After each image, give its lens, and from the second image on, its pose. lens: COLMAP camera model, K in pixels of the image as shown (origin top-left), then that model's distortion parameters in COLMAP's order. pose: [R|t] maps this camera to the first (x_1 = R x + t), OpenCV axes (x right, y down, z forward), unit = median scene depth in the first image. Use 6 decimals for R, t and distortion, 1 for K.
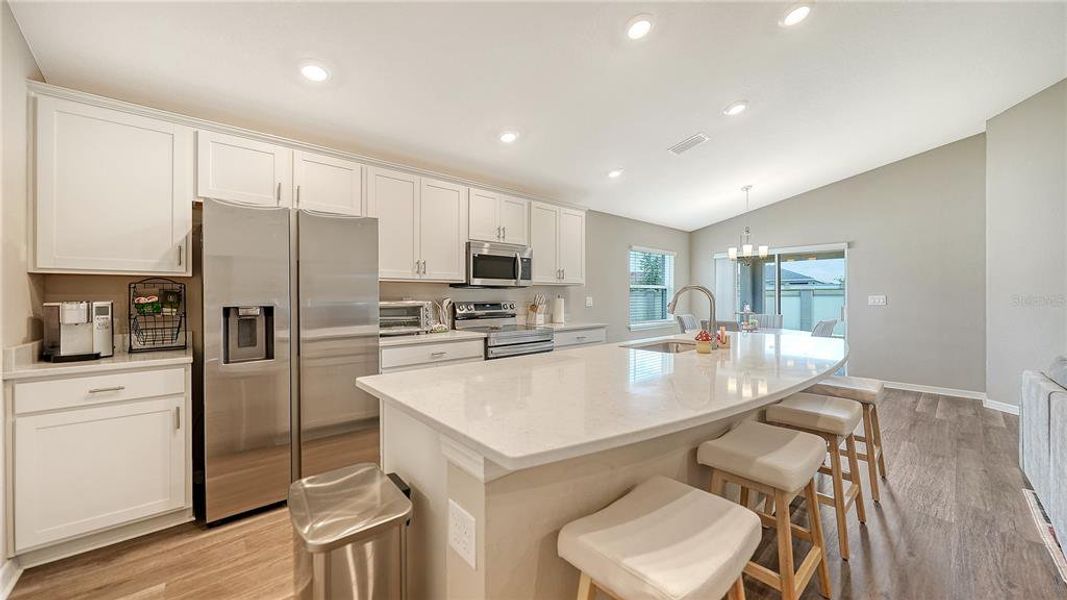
lens RADIAL K [[385.3, 0, 527.1], [0, 385.3, 297.4], [0, 0, 1]] dist [-0.002468, -0.000094]
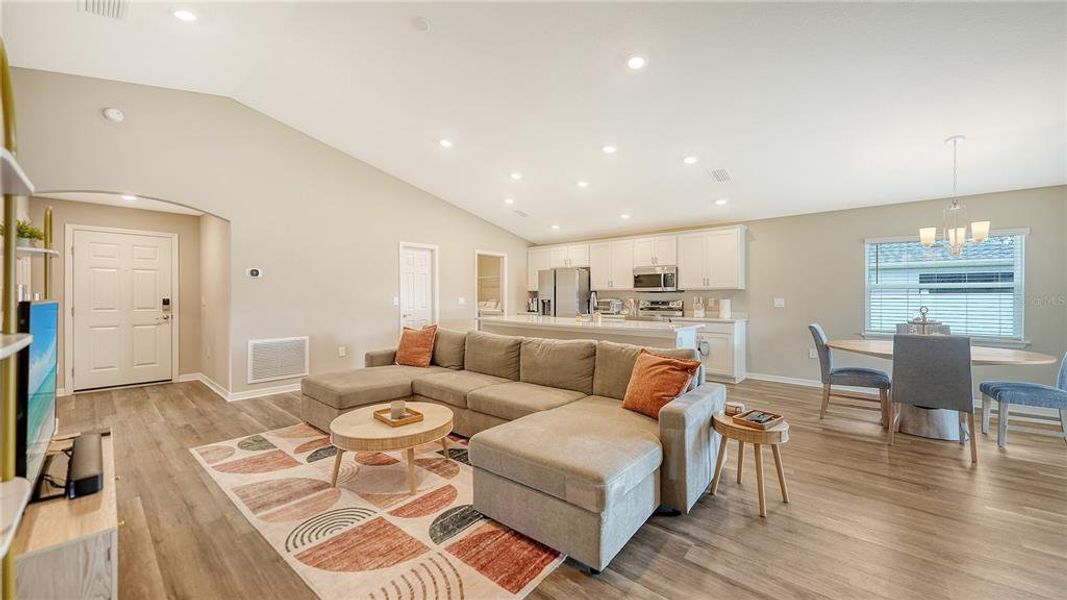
lens RADIAL K [[395.0, 0, 529.5], [0, 395.0, 295.1], [0, 0, 1]] dist [-0.001245, -0.000351]
pose [[0.128741, -0.000765, -0.991678, 1.733344], [-0.006346, 0.999979, -0.001596, -0.007216], [0.991658, 0.006499, 0.128733, 0.241123]]
